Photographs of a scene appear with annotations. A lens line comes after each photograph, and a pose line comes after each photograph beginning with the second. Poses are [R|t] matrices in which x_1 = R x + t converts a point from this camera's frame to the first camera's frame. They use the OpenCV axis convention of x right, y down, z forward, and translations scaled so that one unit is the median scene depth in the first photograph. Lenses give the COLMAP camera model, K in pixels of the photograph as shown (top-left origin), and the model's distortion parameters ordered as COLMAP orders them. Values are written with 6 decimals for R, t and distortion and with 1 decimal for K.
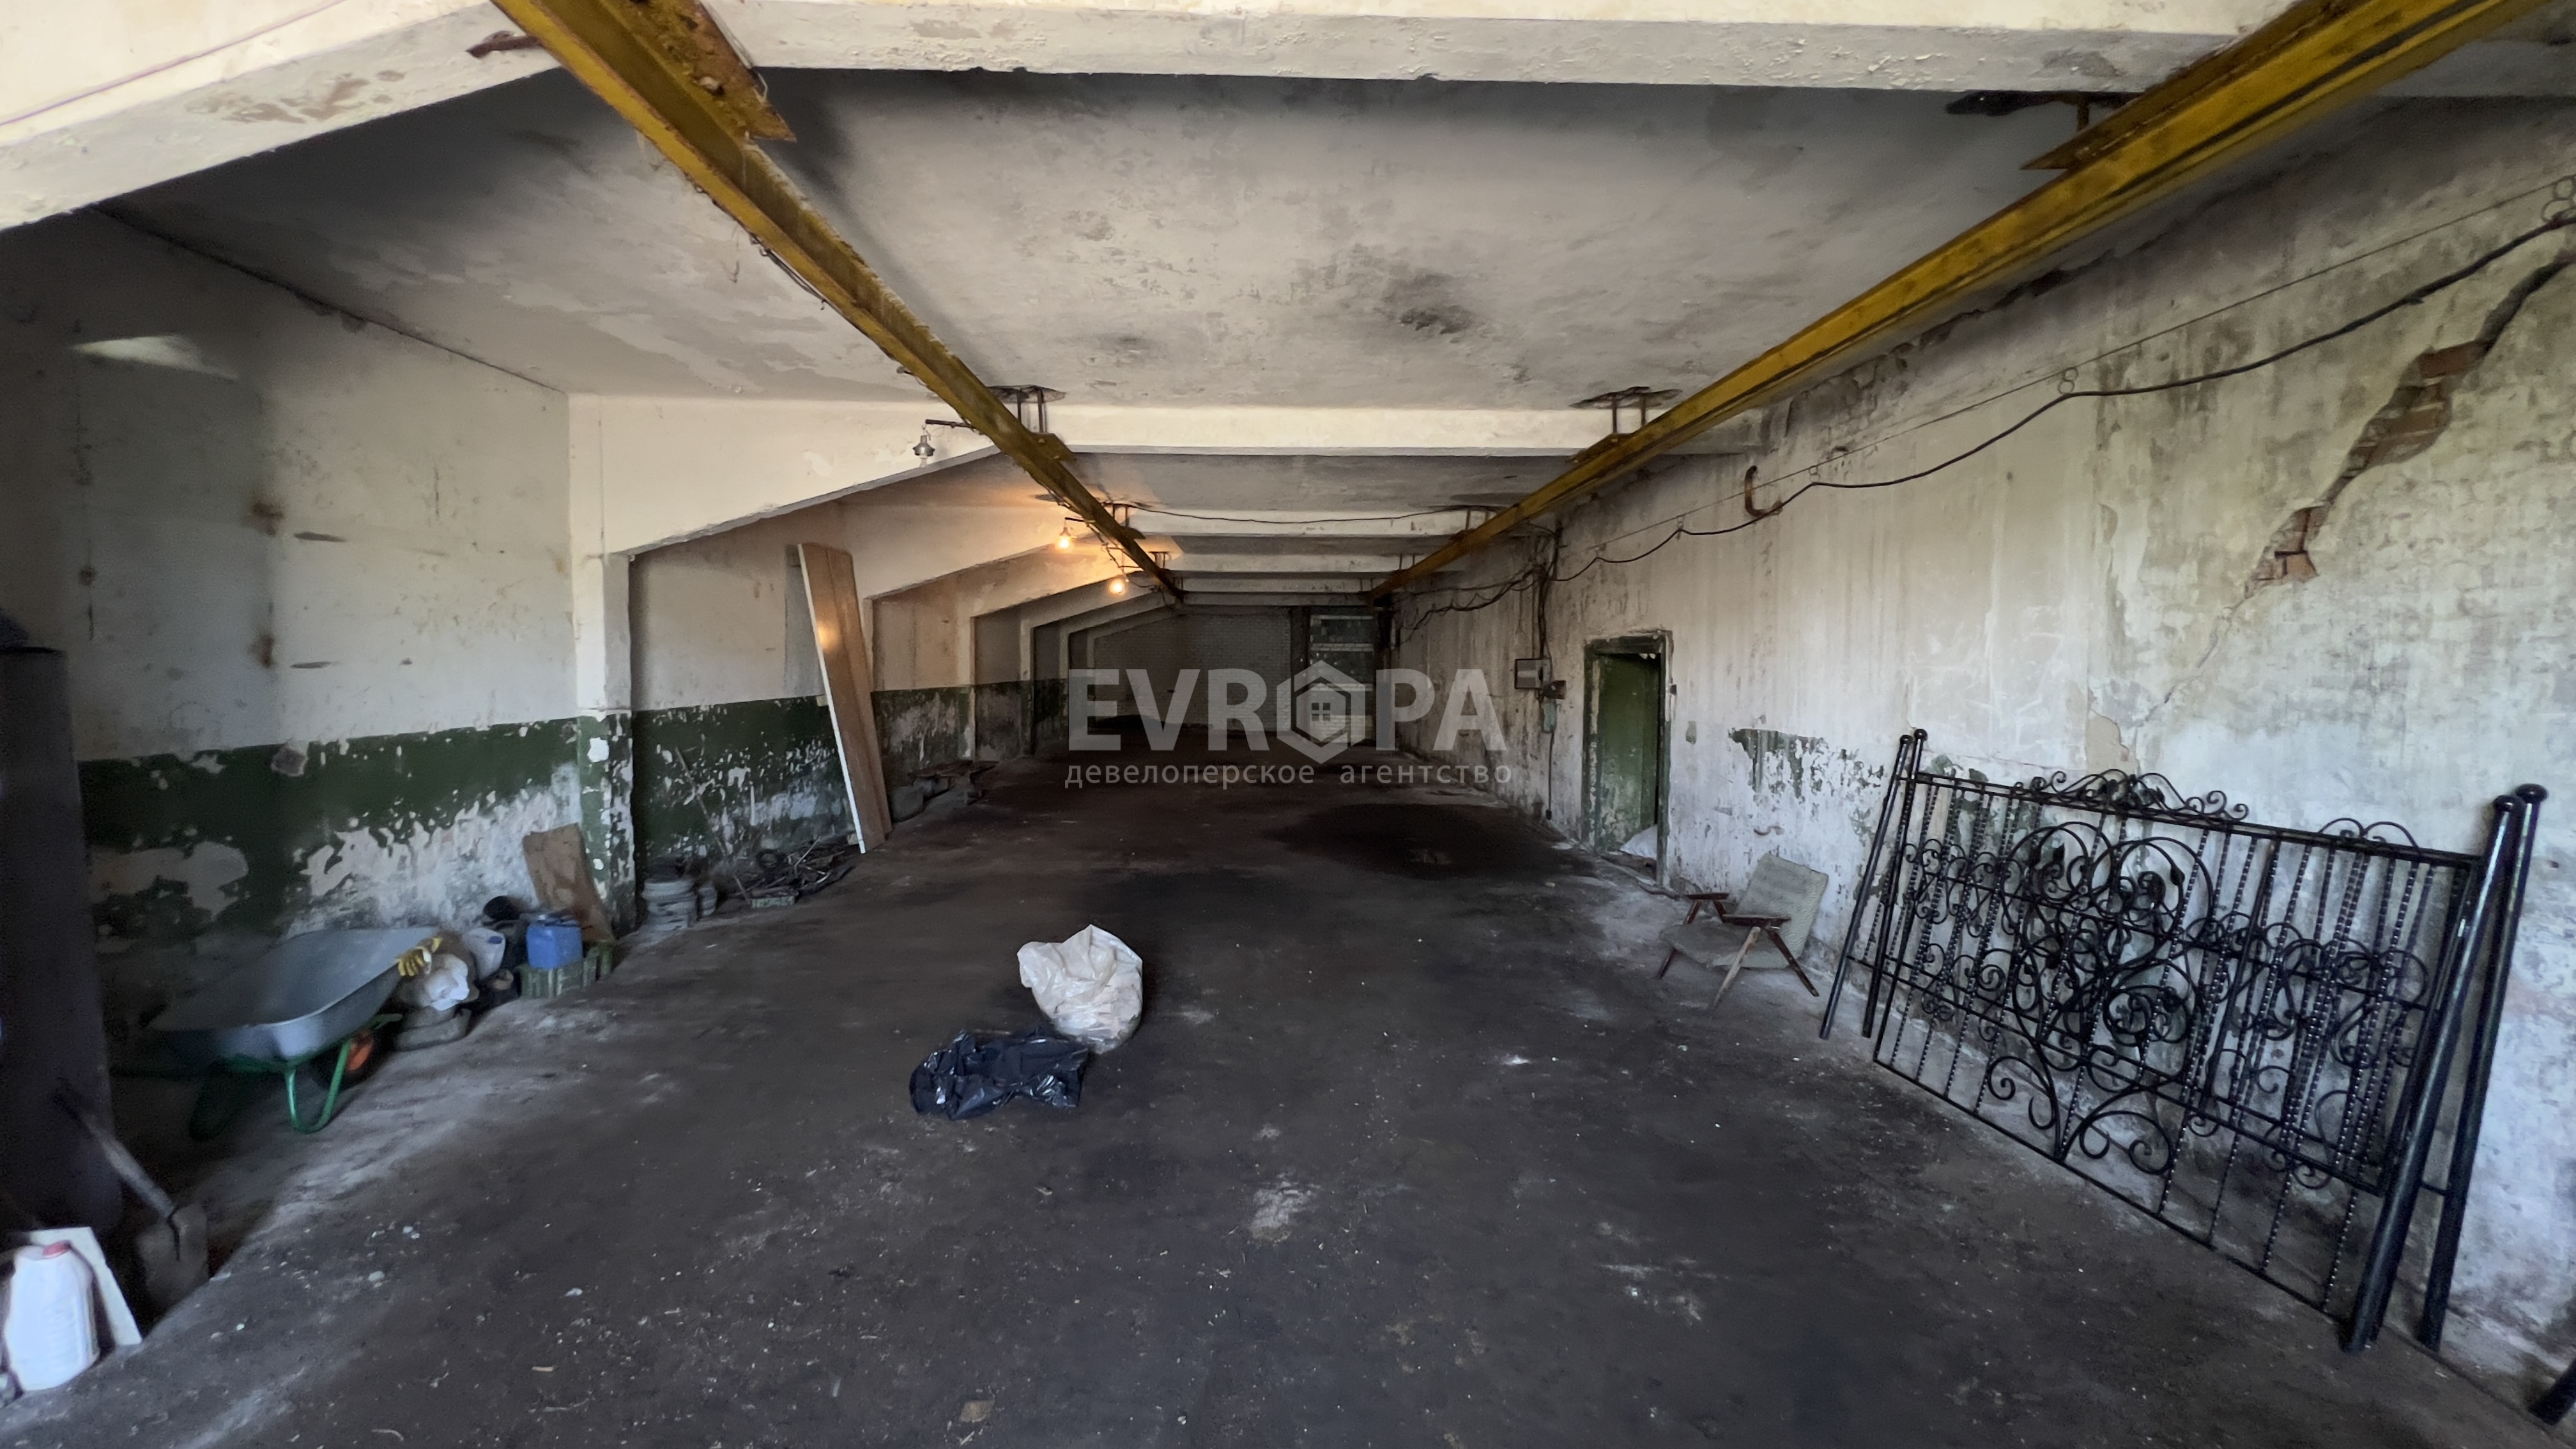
lens RADIAL K [[1027.9, 0, 1287.1], [0, 1027.9, 713.3], [0, 0, 1]] dist [-0.000556, -0.000099]
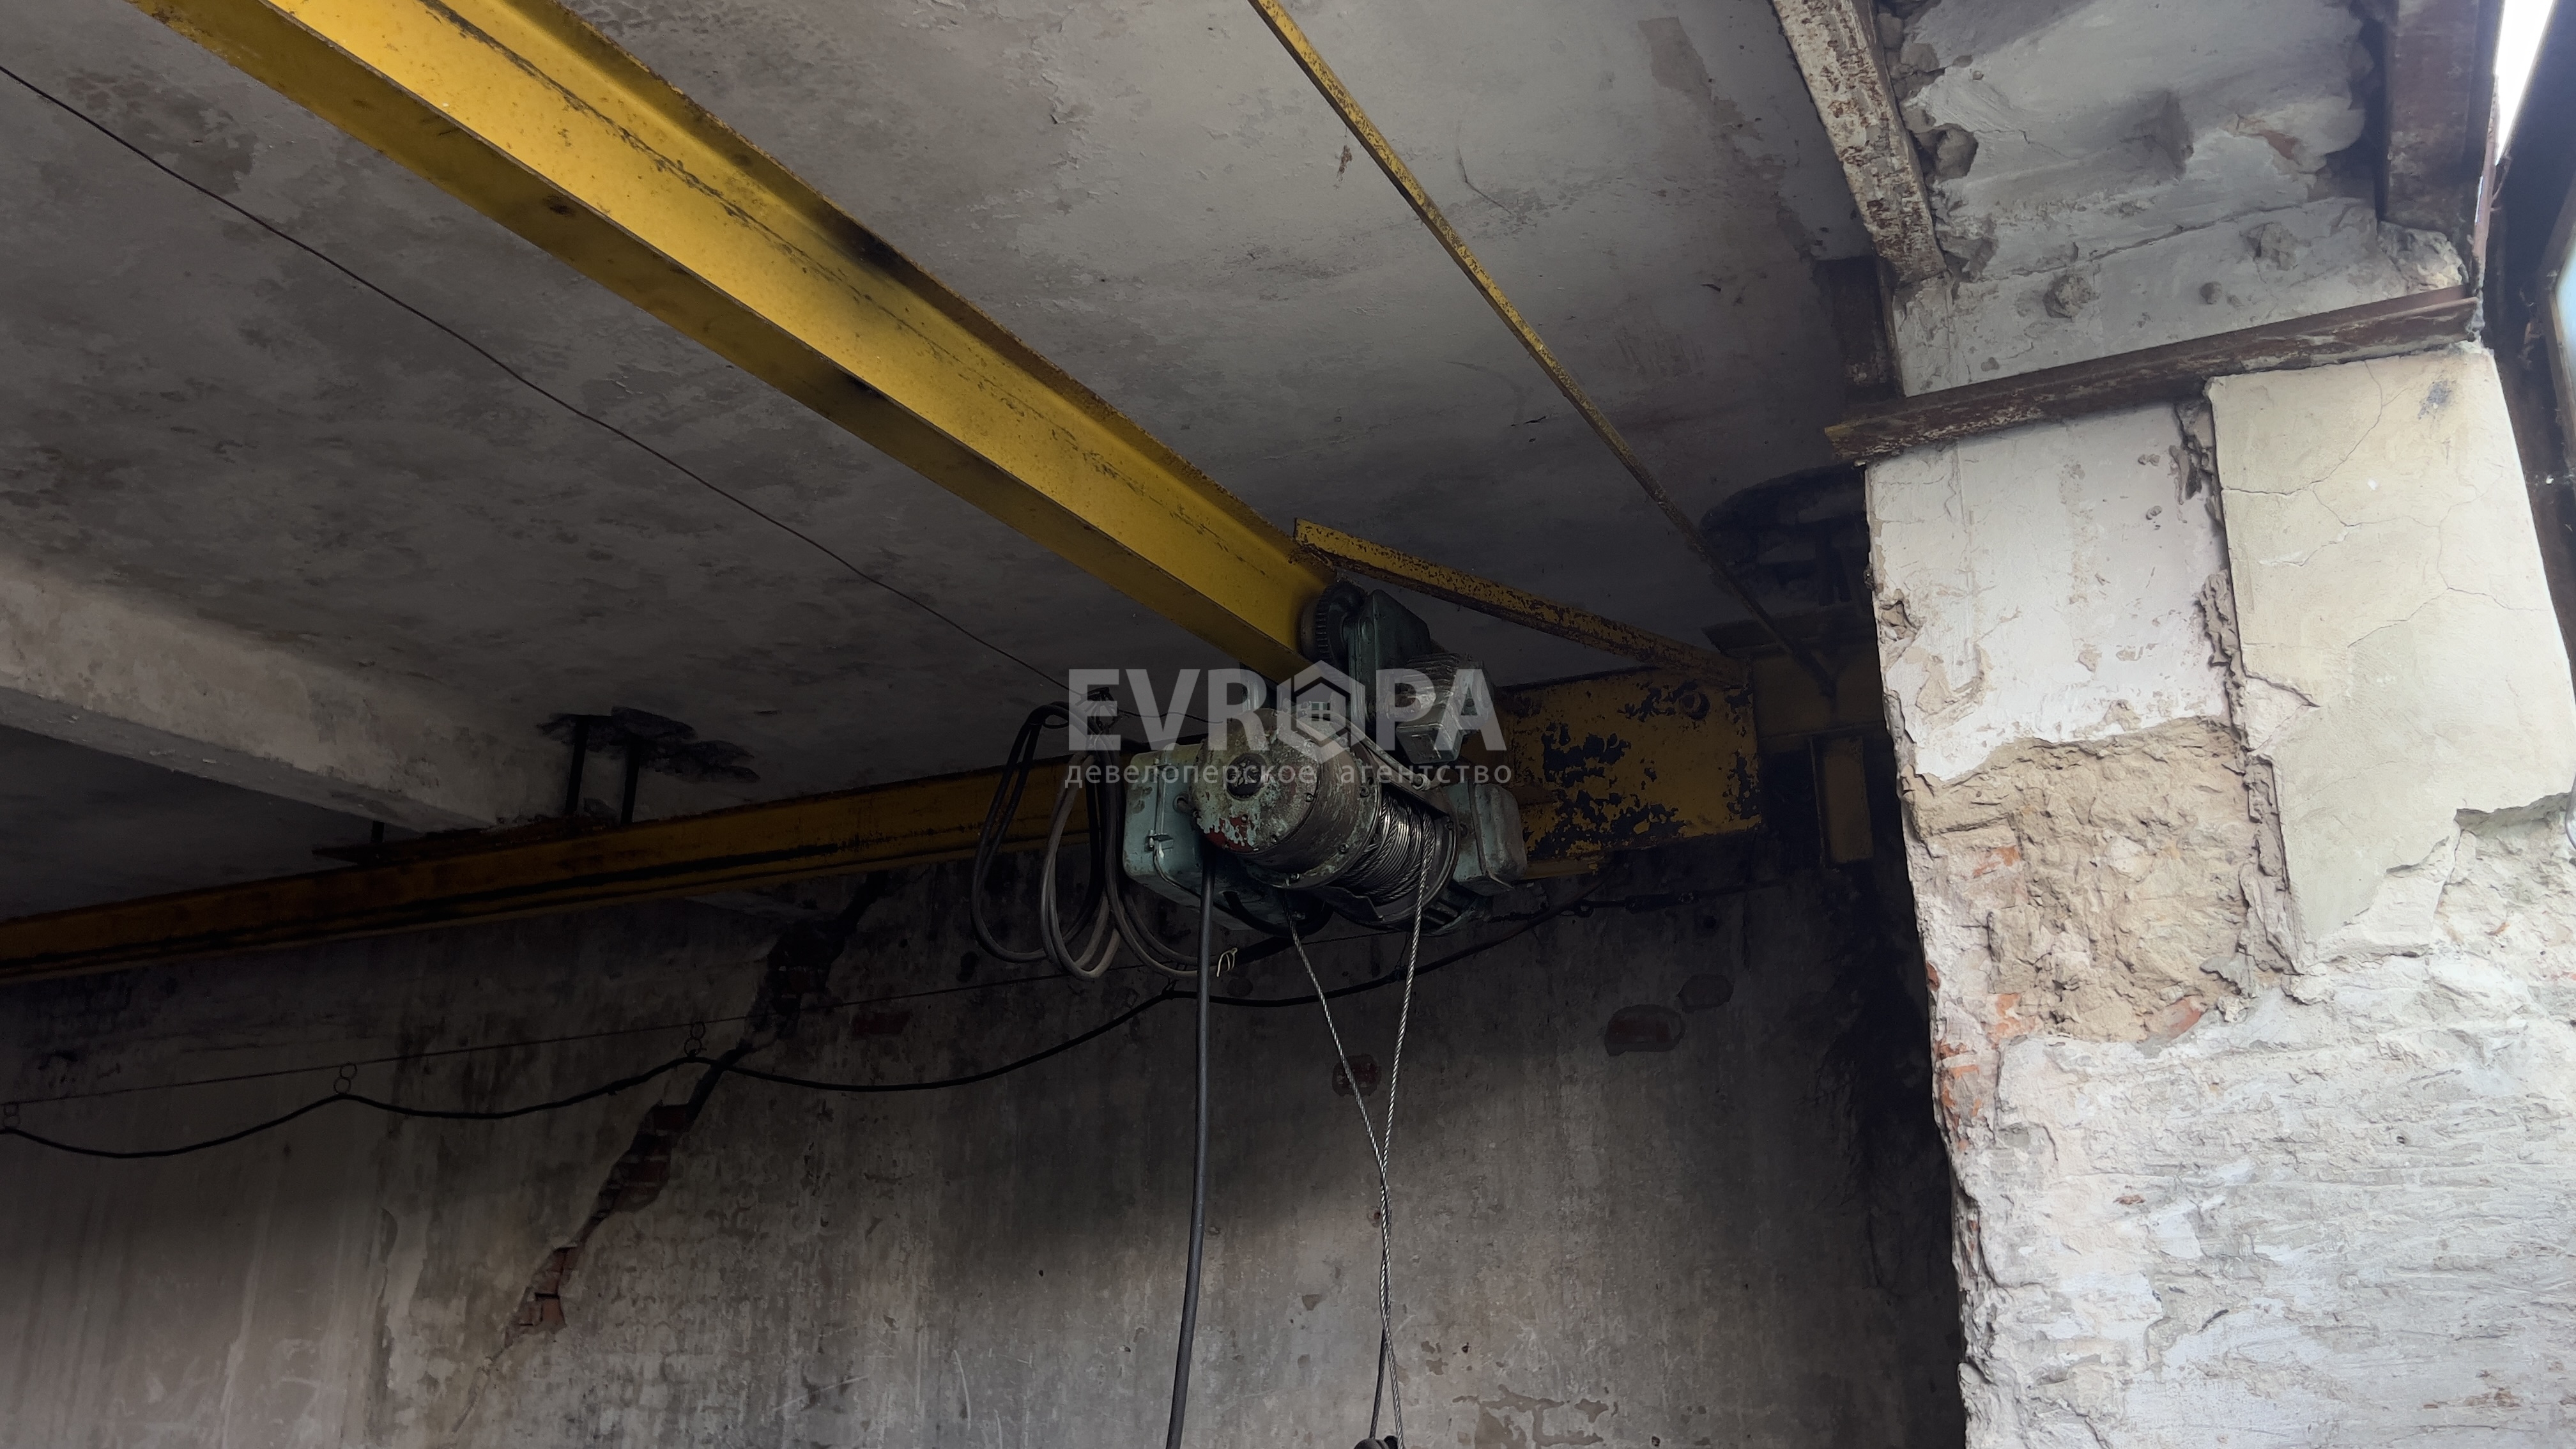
lens RADIAL K [[1938.7, 0, 1288.0], [0, 1938.7, 724.5], [0, 0, 1]] dist [0.061328, -0.069921]
pose [[0.500818, 0.263562, 0.824449, -0.203835], [0.035287, 0.945503, -0.323696, -0.044934], [-0.864833, 0.191205, 0.464224, -0.381702]]
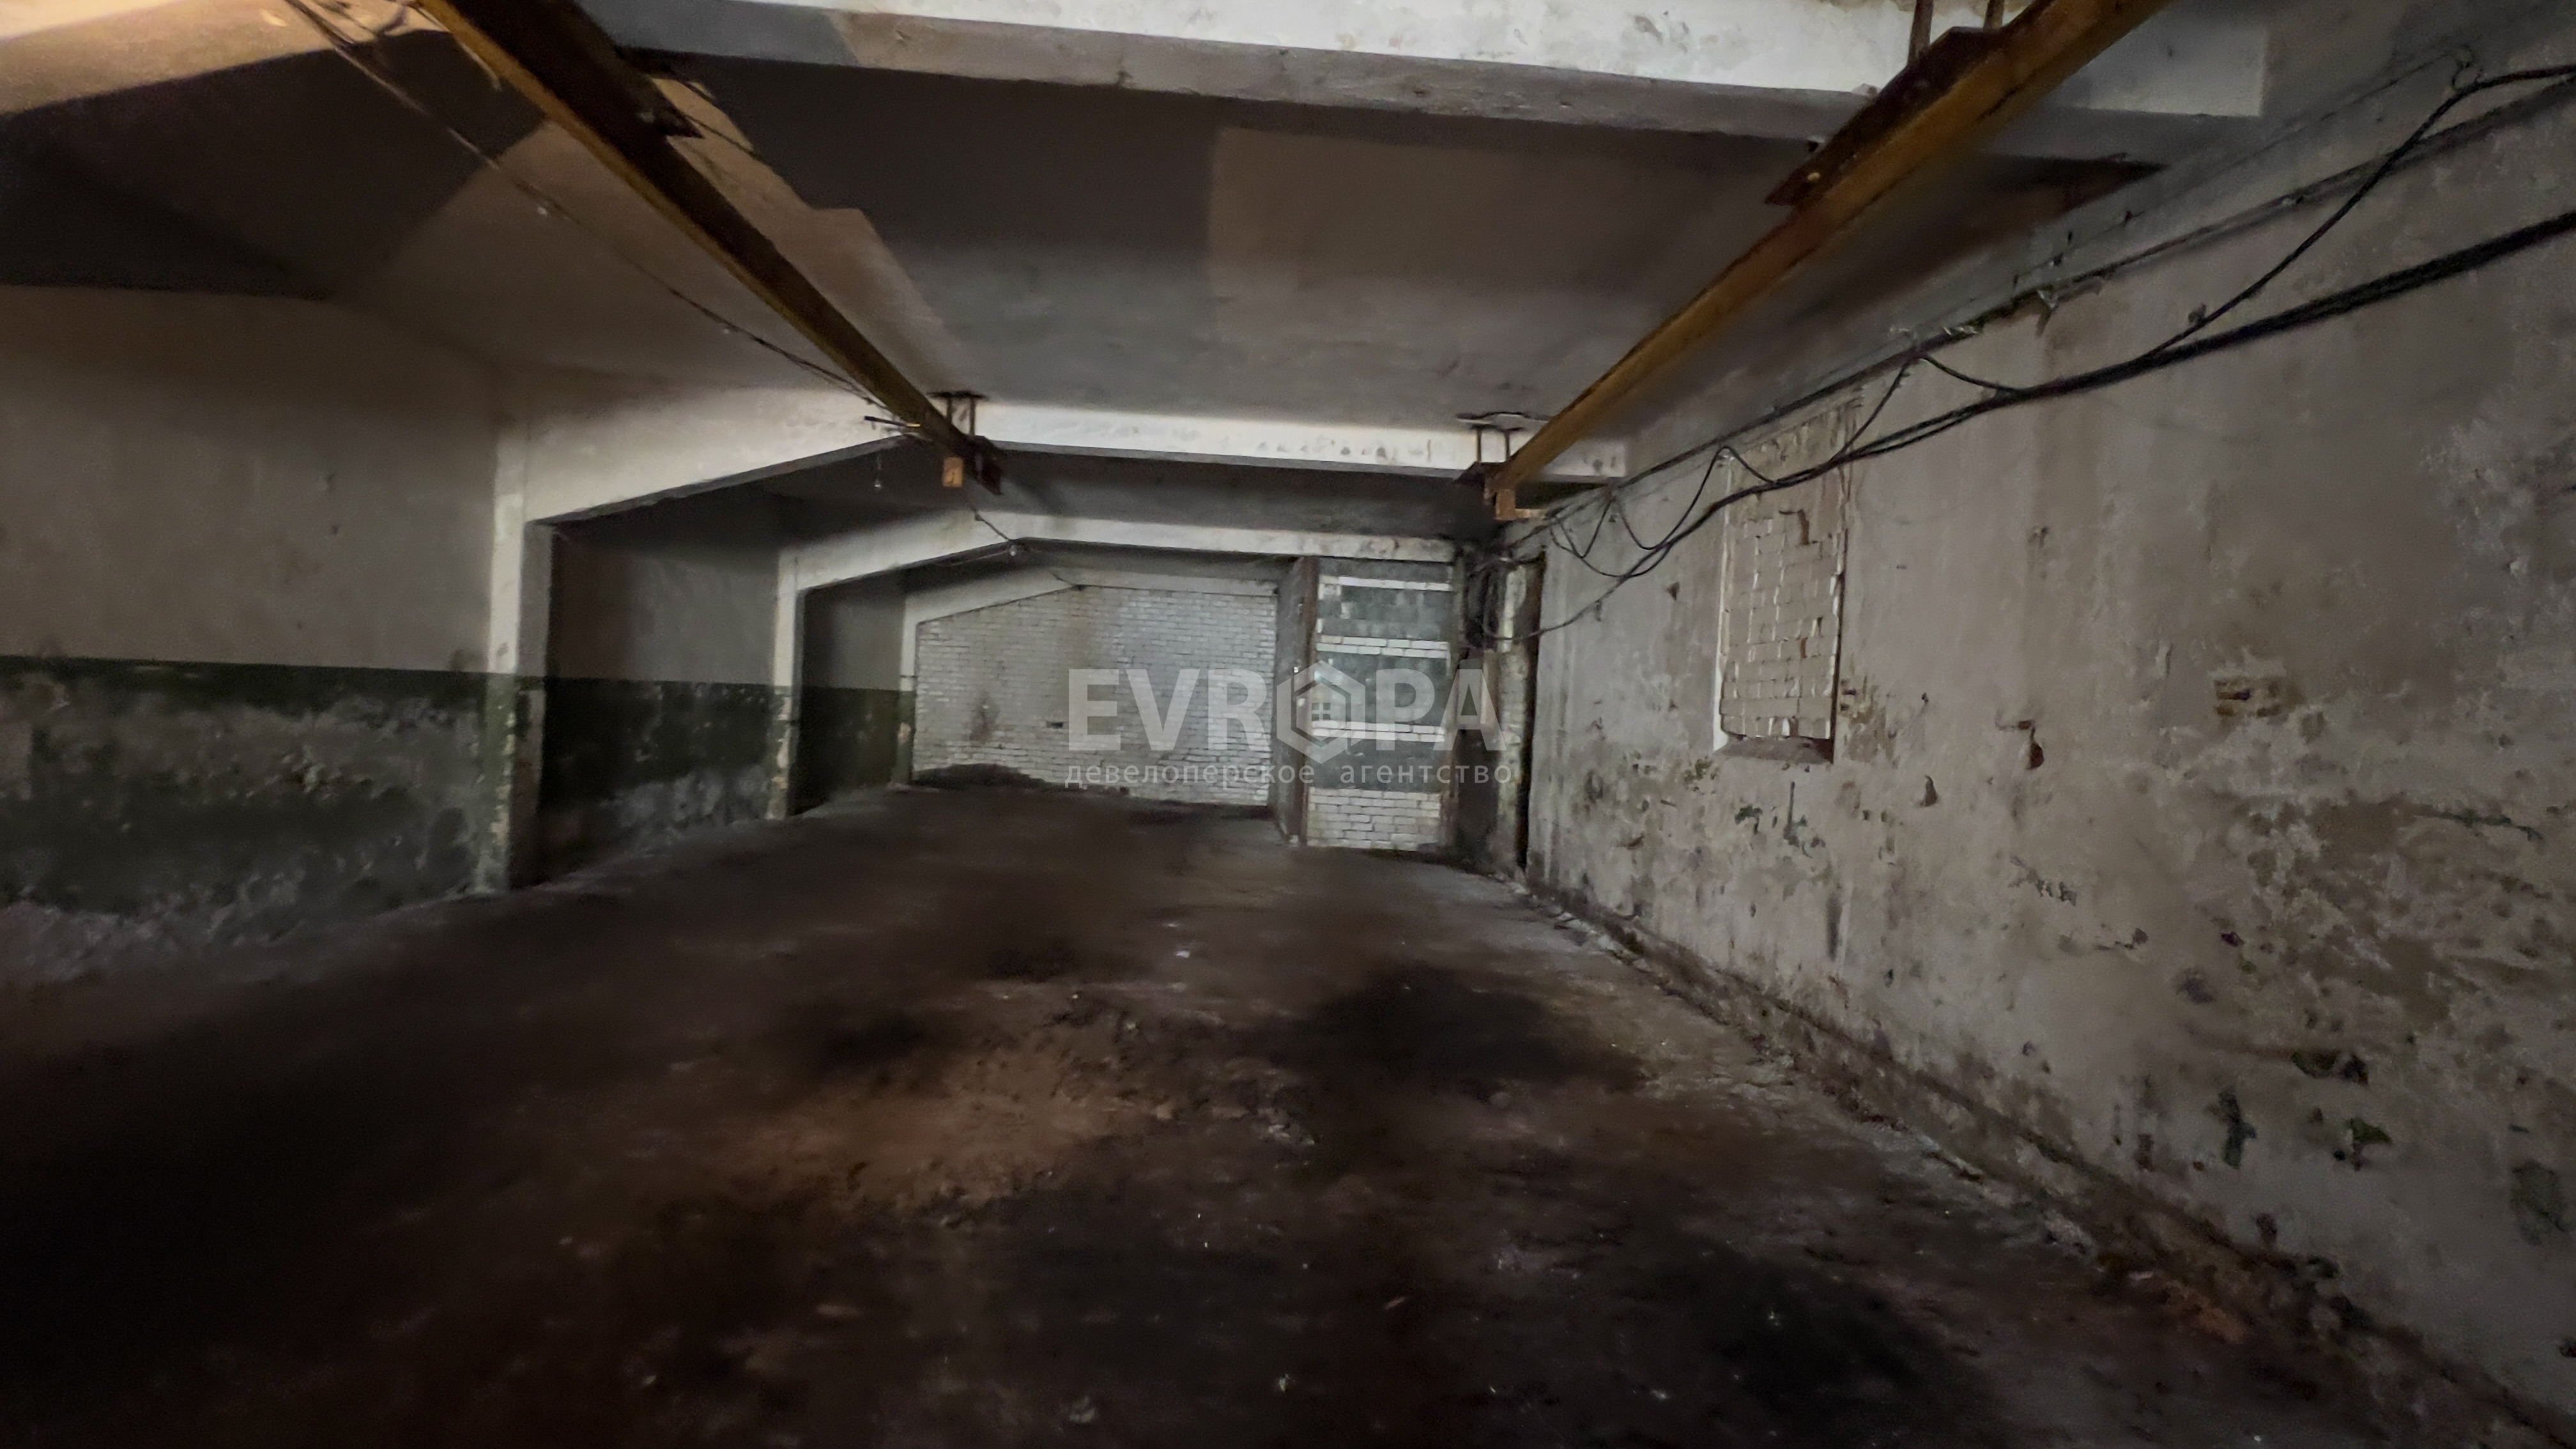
lens RADIAL K [[1027.9, 0, 1287.1], [0, 1027.9, 713.3], [0, 0, 1]] dist [-0.000556, -0.000099]
pose [[0.998904, 0.046385, 0.006205, 0.039899], [-0.046188, 0.998516, -0.028866, -0.088875], [-0.007534, 0.028548, 0.999564, 3.276869]]
